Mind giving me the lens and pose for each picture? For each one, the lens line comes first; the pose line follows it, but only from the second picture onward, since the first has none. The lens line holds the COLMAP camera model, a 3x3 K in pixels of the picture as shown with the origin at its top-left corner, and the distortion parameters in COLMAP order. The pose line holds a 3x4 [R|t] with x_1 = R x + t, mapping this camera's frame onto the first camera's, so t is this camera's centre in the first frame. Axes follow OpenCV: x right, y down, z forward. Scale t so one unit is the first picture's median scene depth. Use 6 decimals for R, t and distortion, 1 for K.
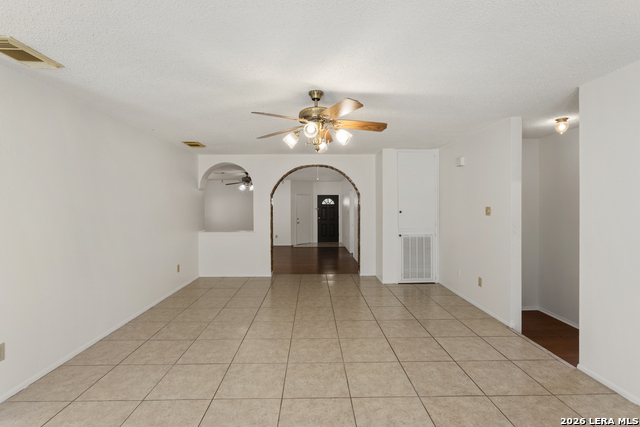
lens RADIAL K [[304.6, 0, 319.5], [0, 304.6, 211.3], [0, 0, 1]] dist [-0.012071, 0.003388]
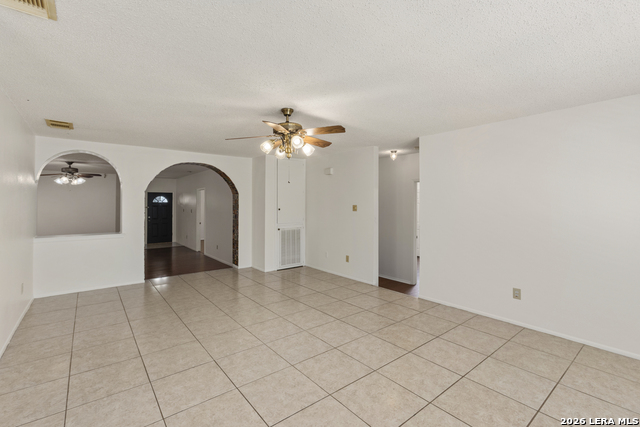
lens RADIAL K [[288.3, 0, 323.4], [0, 288.3, 202.1], [0, 0, 1]] dist [-0.009078, 0.003555]
pose [[0.790843, 0.008300, 0.611963, -0.477610], [0.007682, 0.999695, -0.023486, 0.003121], [-0.611971, 0.023274, 0.790537, 0.013082]]
